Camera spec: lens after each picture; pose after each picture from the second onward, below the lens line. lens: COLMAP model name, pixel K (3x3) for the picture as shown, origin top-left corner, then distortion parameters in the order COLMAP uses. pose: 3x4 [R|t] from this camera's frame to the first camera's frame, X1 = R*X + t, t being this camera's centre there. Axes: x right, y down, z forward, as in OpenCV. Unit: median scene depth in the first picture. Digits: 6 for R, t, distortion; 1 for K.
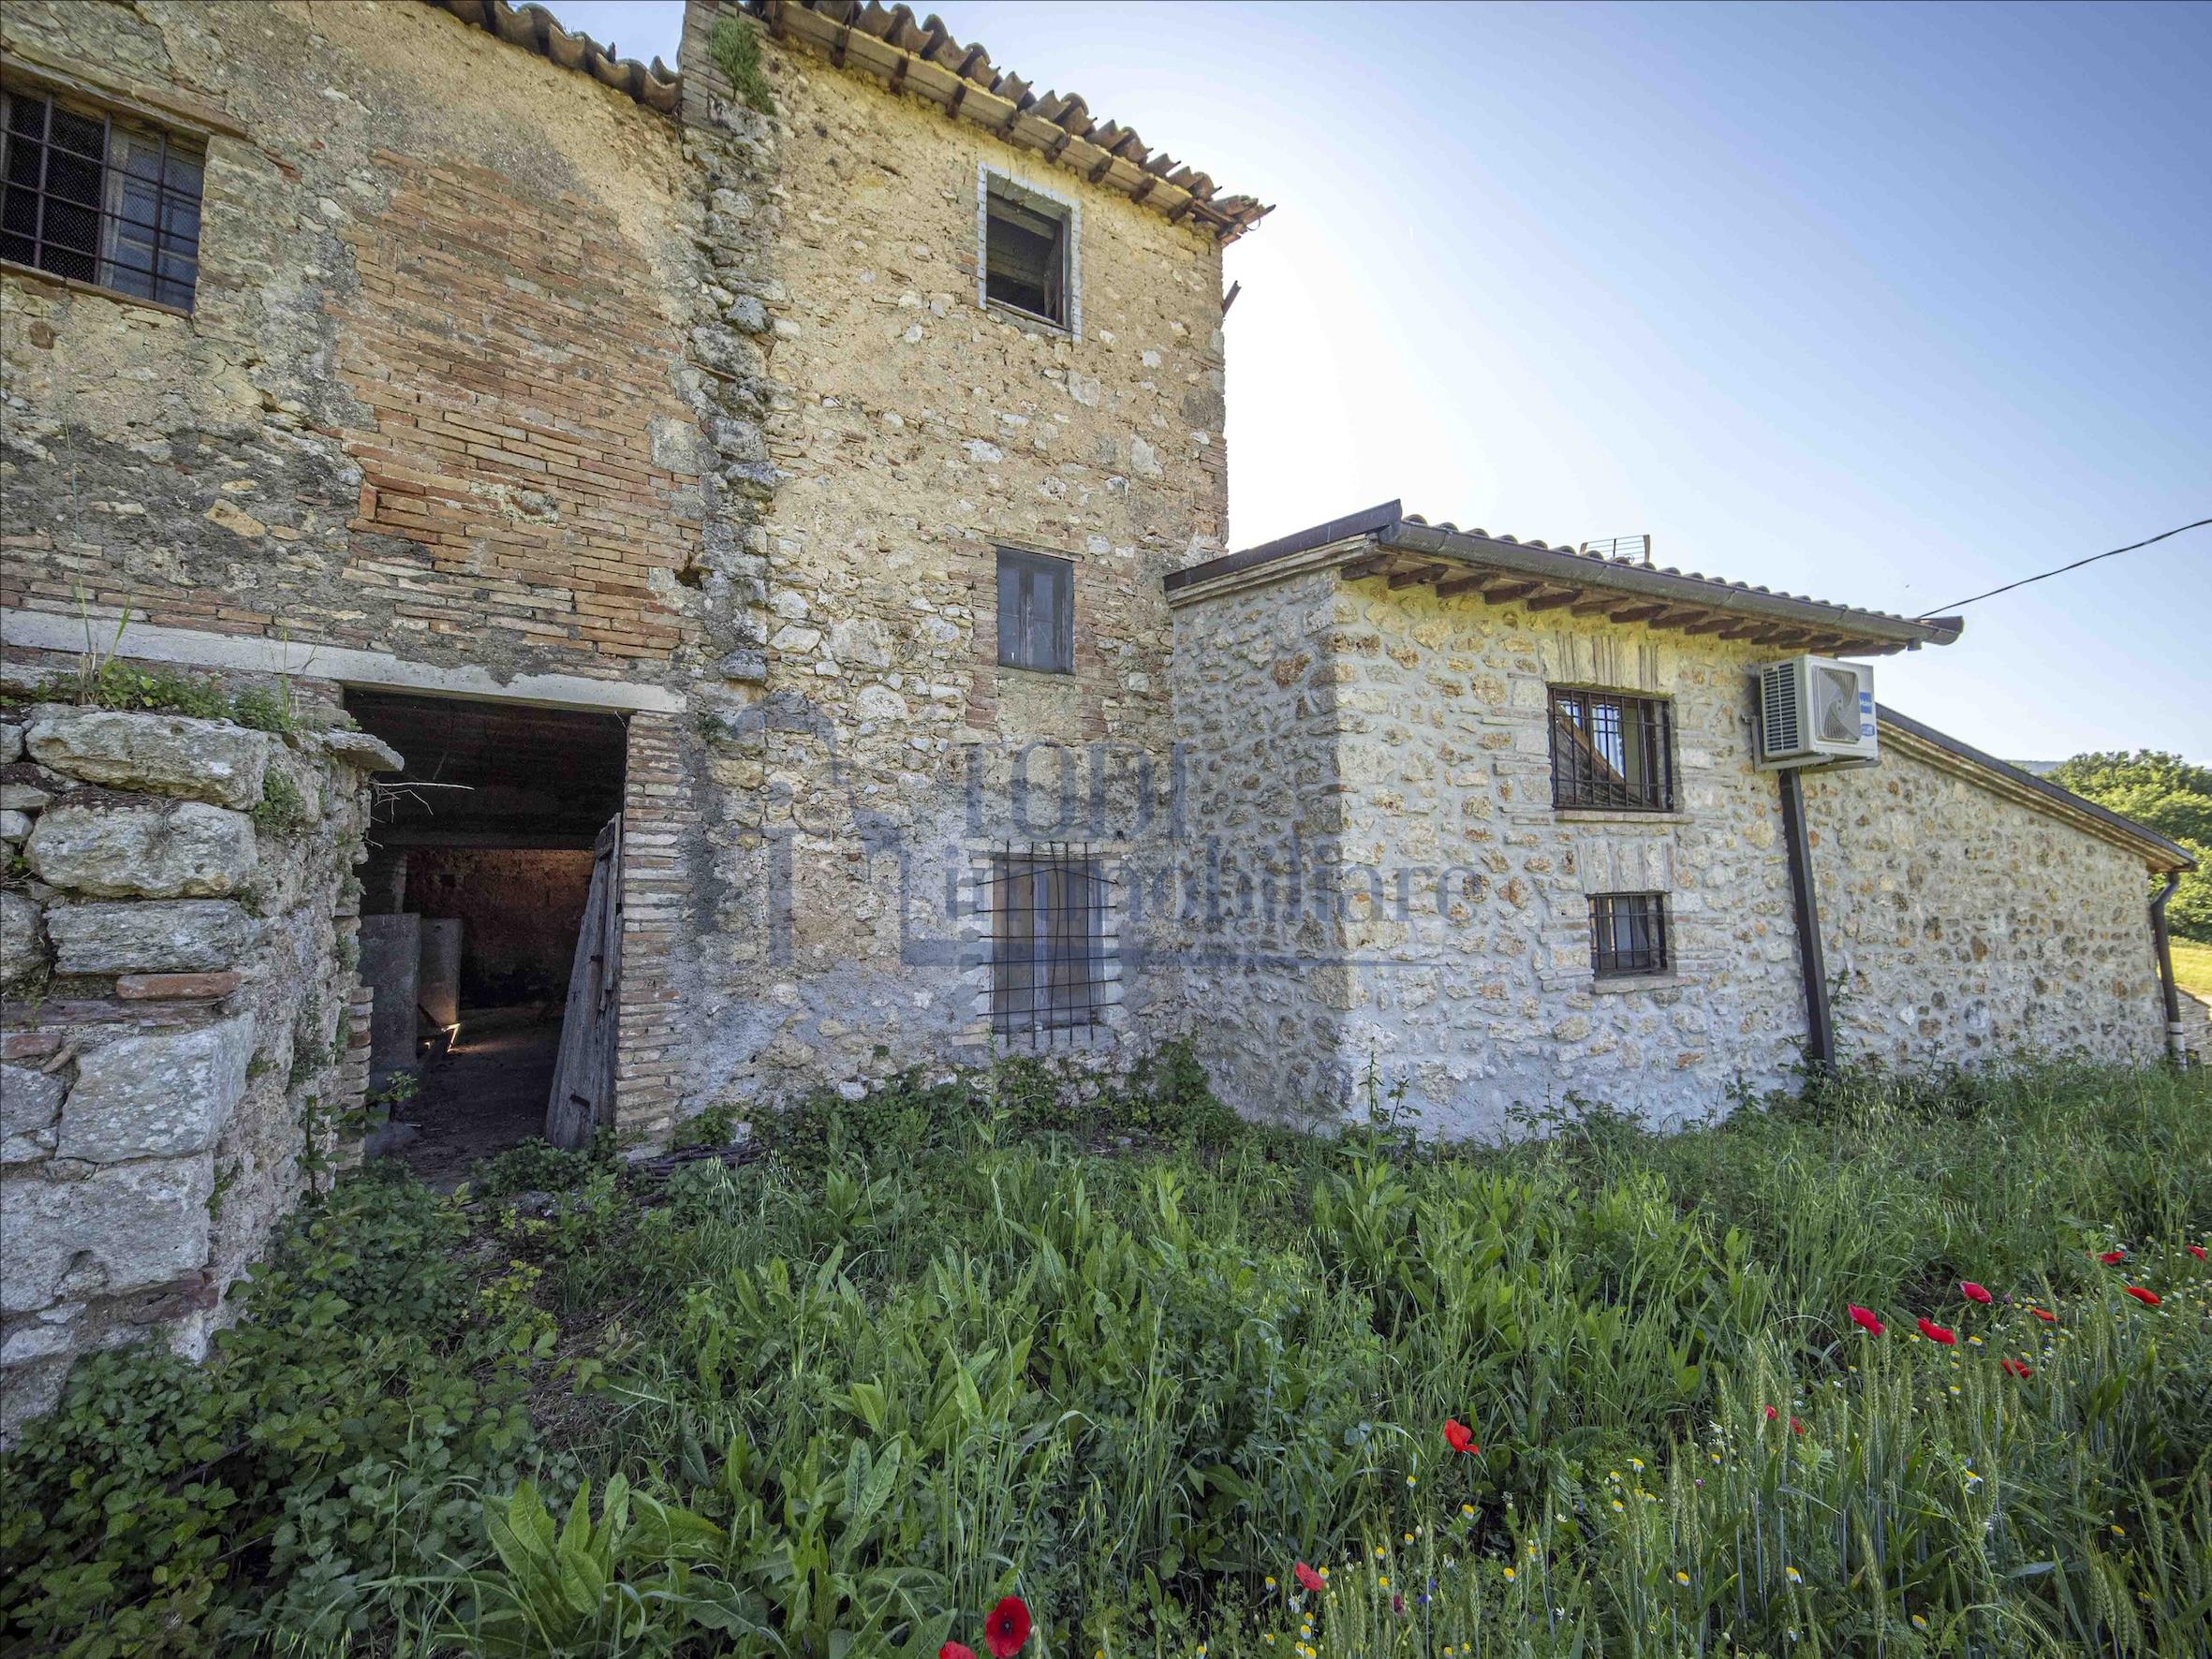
lens RADIAL K [[829.2, 0, 1107.1], [0, 829.2, 821.0], [0, 0, 1]] dist [-0.000221, -0.000023]
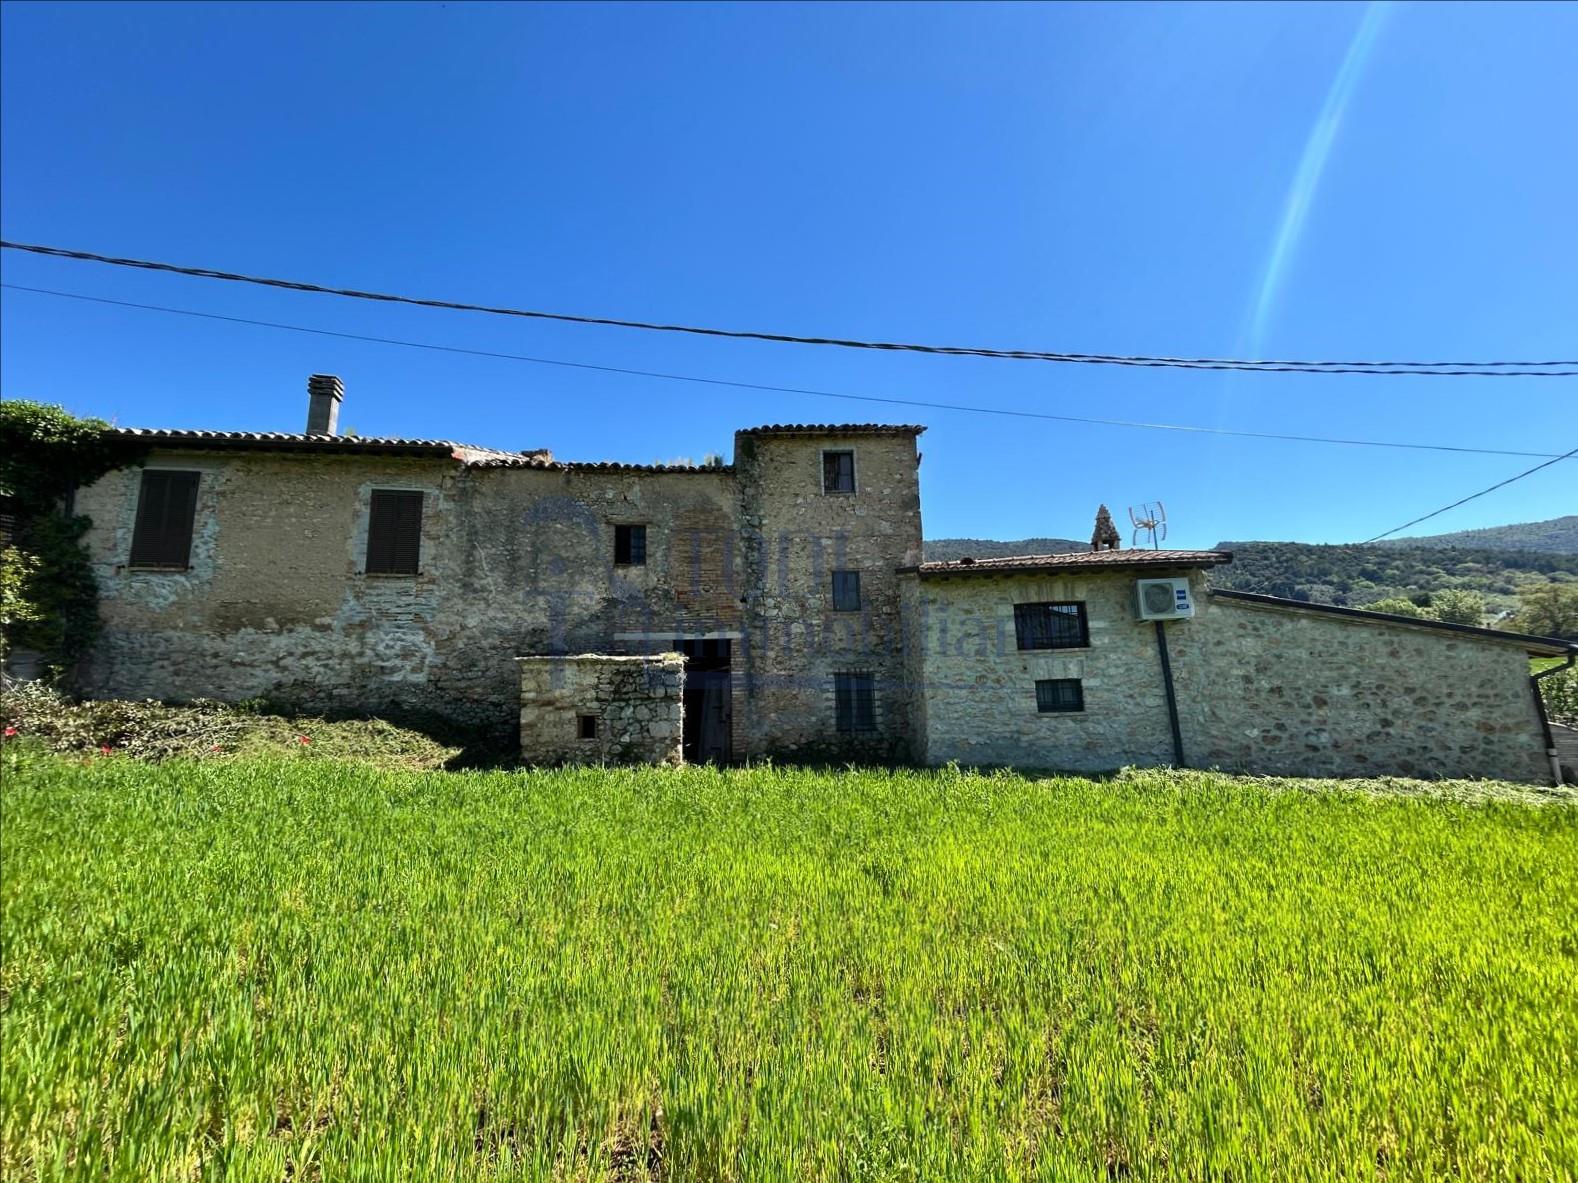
lens RADIAL K [[591.6, 0, 789.8], [0, 591.6, 585.4], [0, 0, 1]] dist [-0.000221, -0.000023]
pose [[0.901543, -0.096930, -0.421693, 0.705062], [0.057185, 0.992728, -0.105930, -0.062930], [0.428894, 0.071386, 0.900530, -1.133328]]
